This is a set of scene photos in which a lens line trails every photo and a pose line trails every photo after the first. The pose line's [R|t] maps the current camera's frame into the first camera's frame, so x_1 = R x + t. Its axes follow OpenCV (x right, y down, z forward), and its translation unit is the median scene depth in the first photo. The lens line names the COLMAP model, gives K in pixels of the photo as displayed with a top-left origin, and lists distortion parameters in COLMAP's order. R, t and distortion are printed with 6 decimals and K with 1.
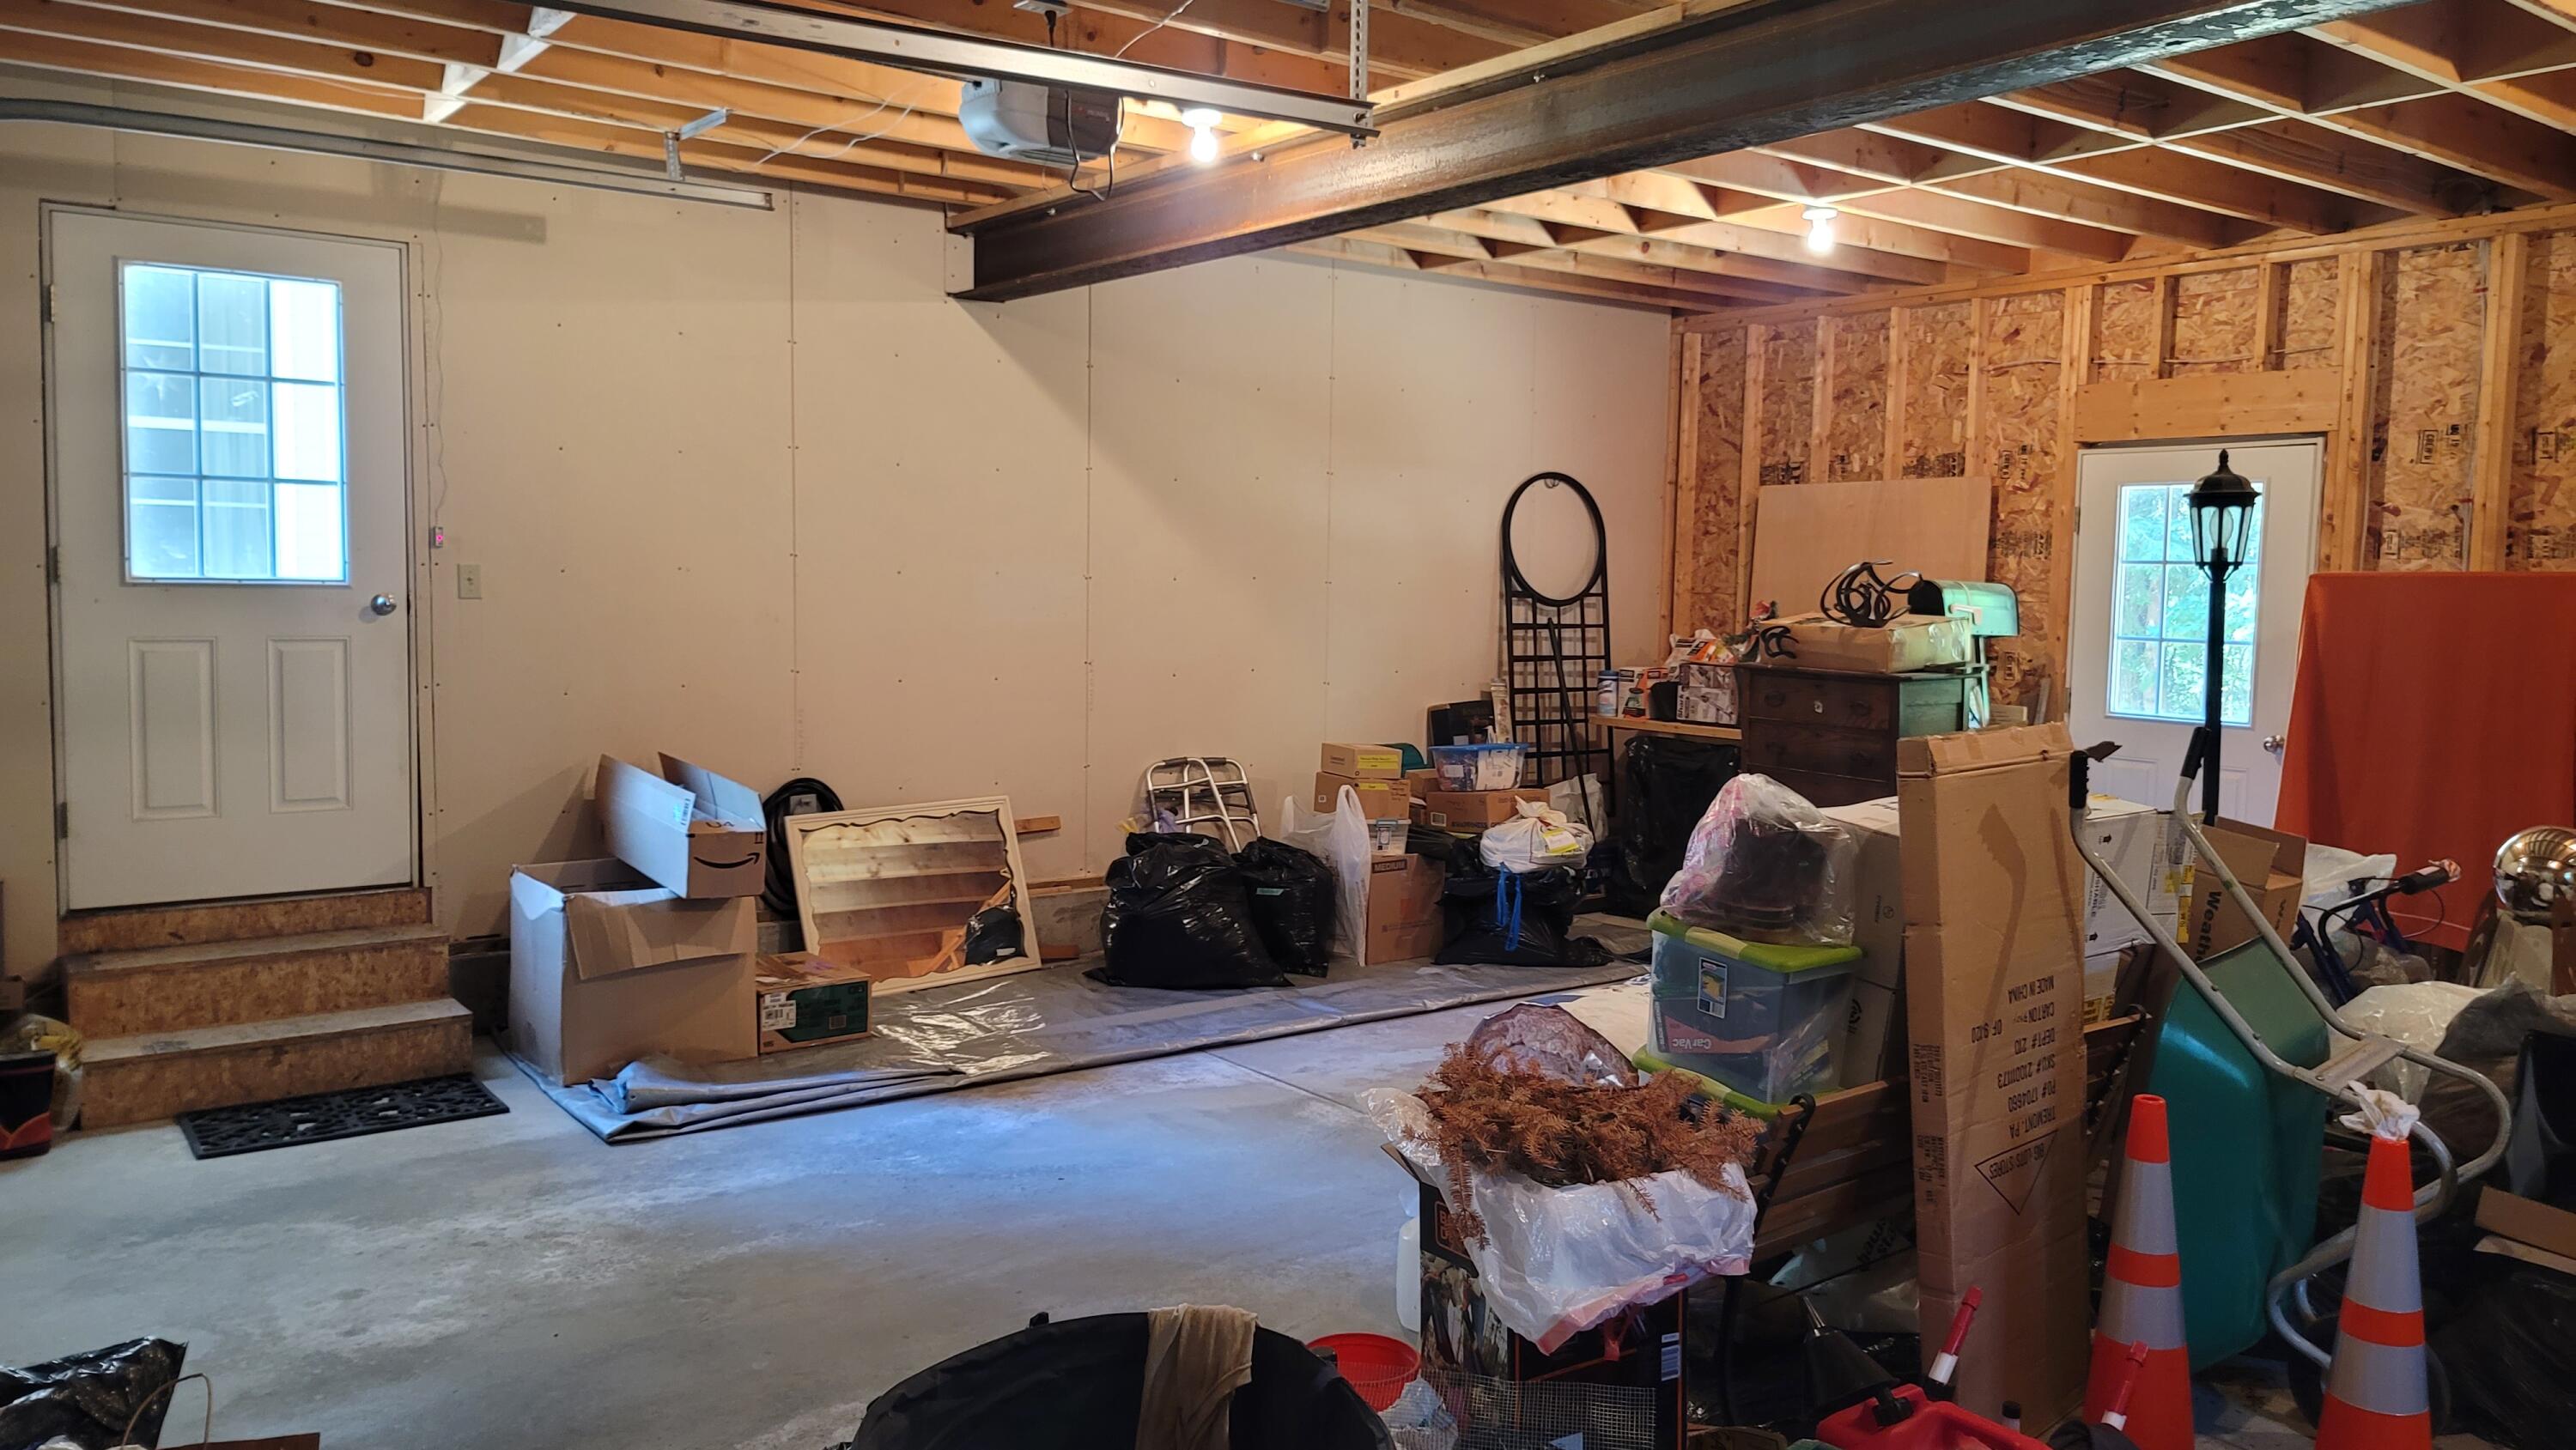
lens RADIAL K [[1890.0, 0, 1297.0], [0, 1890.0, 715.8], [0, 0, 1]] dist [0.006354, 0.004273]
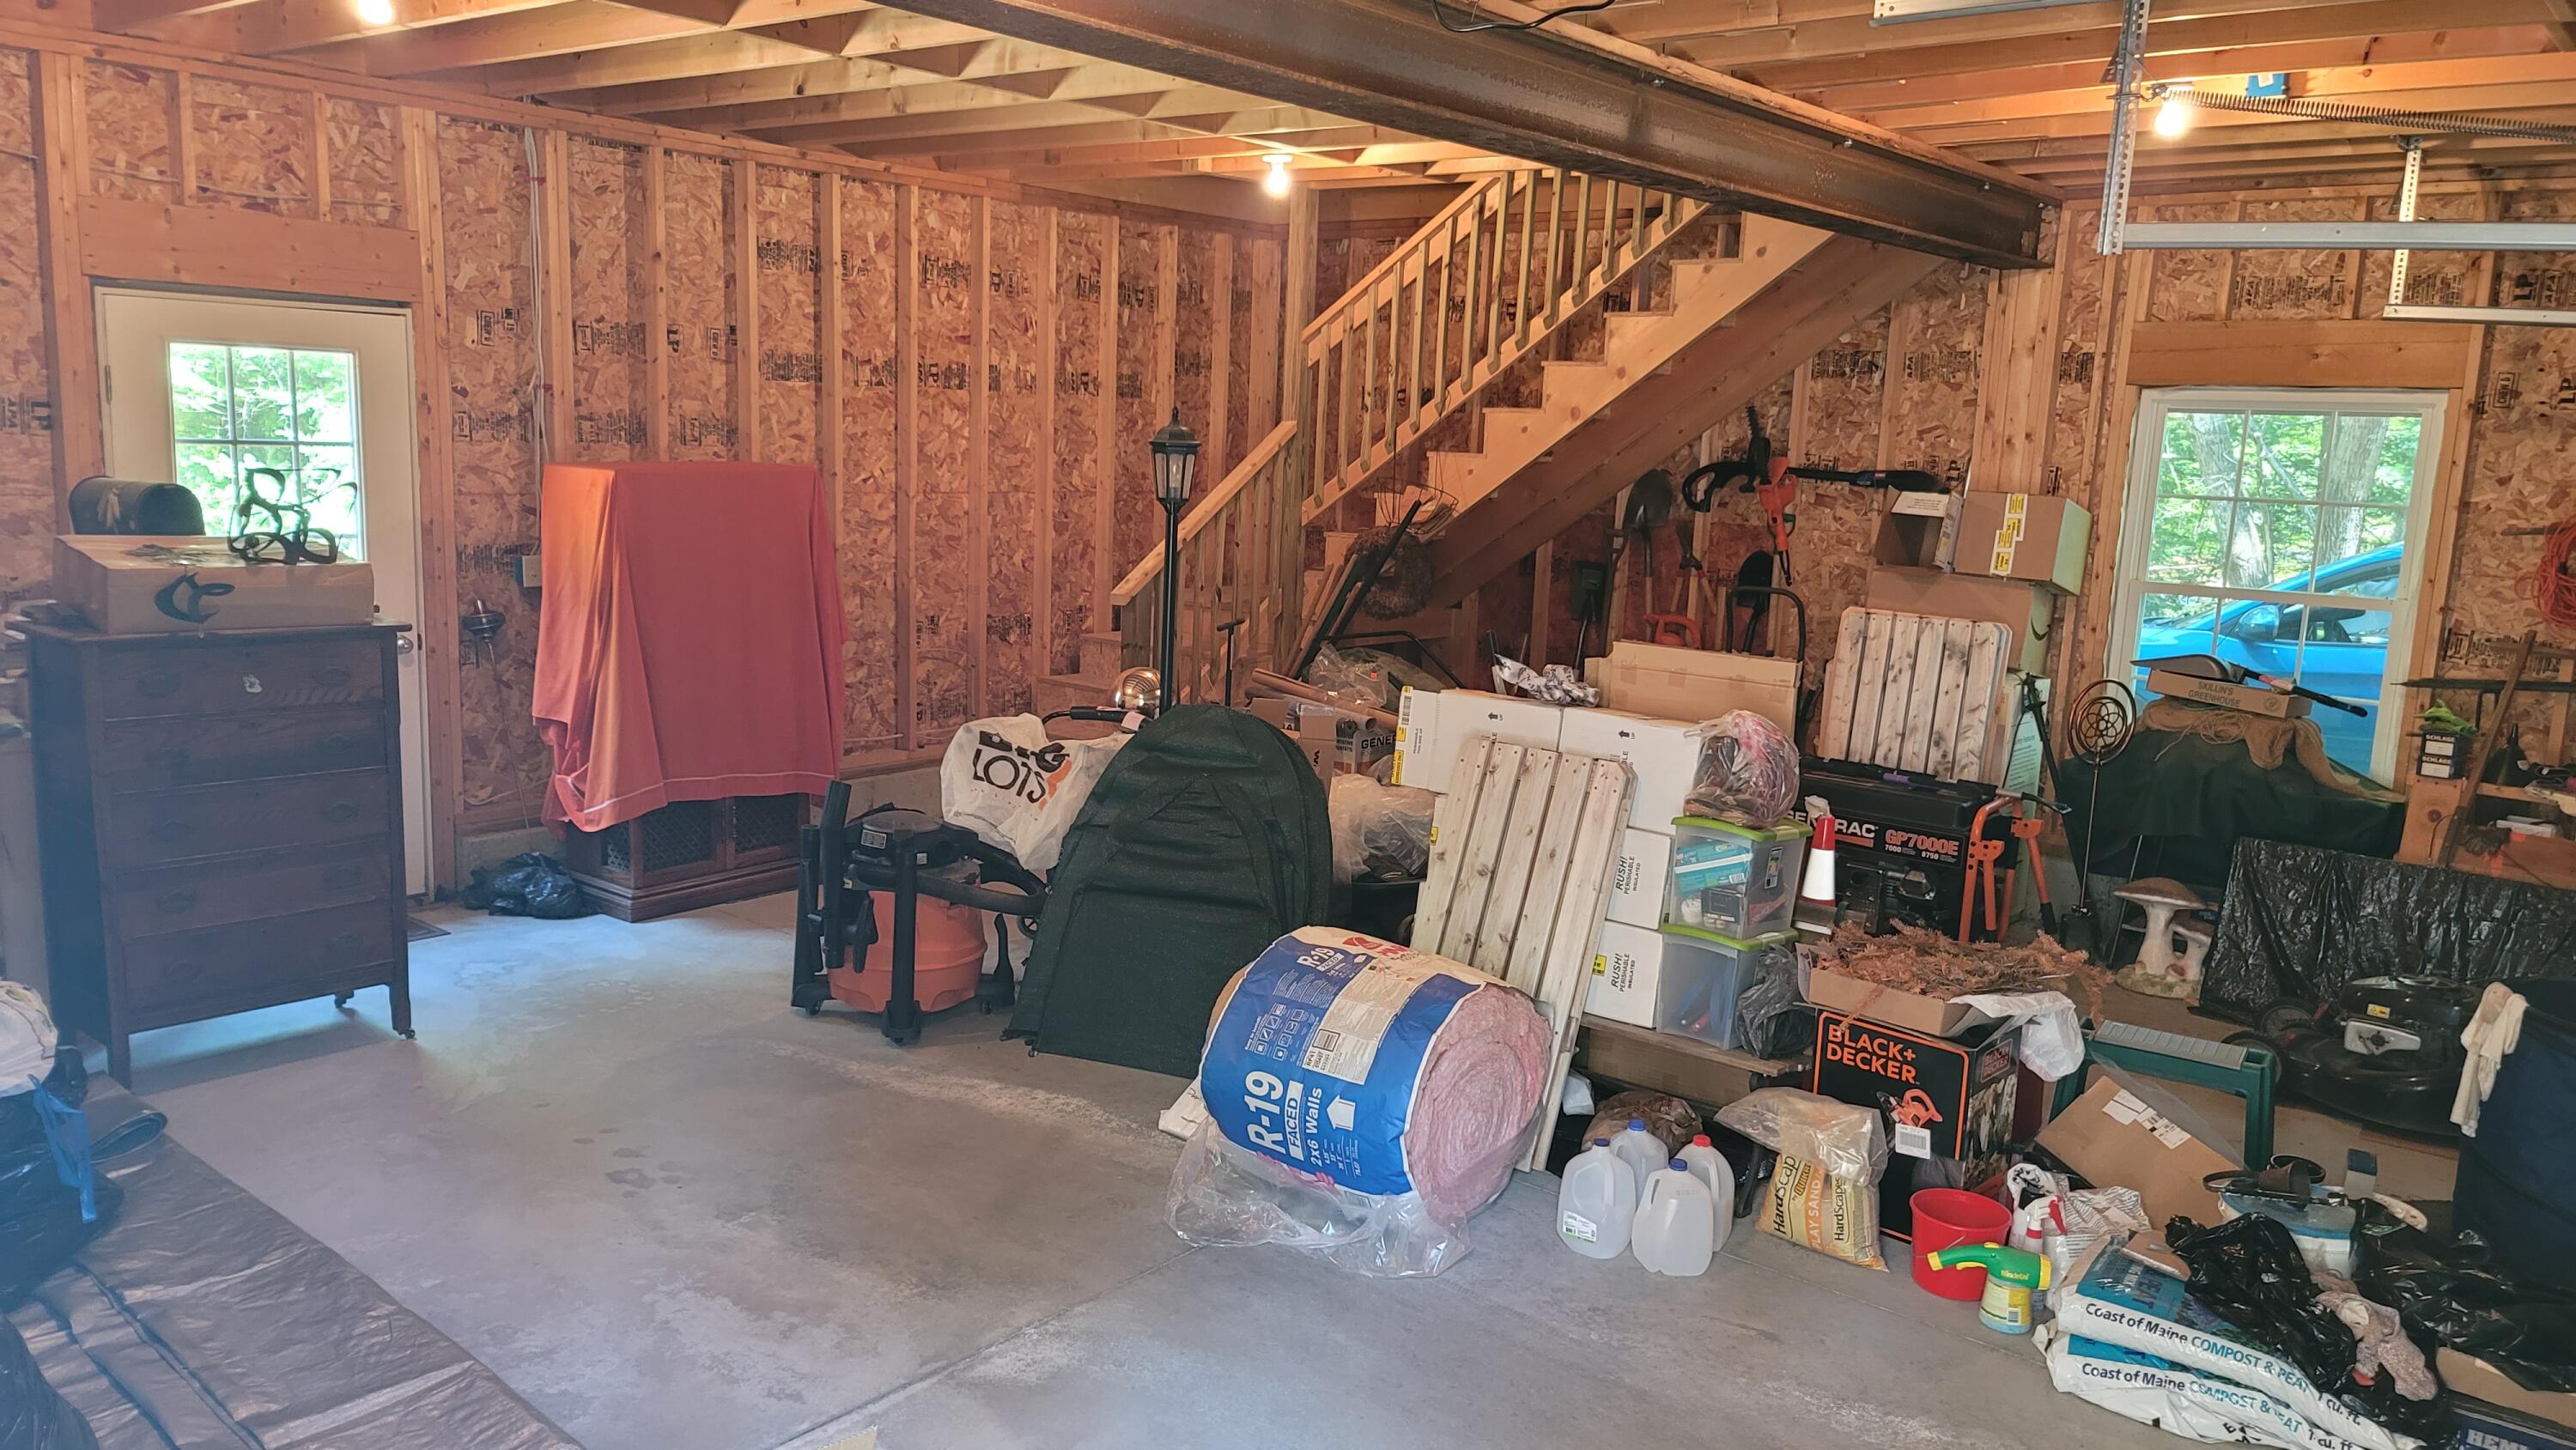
lens RADIAL K [[1890.0, 0, 1294.7], [0, 1890.0, 741.8], [0, 0, 1]] dist [0.006354, 0.004273]
pose [[-0.230828, -0.188409, 0.954579, -0.488741], [0.026631, 0.979482, 0.199764, -0.115173], [-0.972630, 0.071533, -0.221074, 0.814788]]
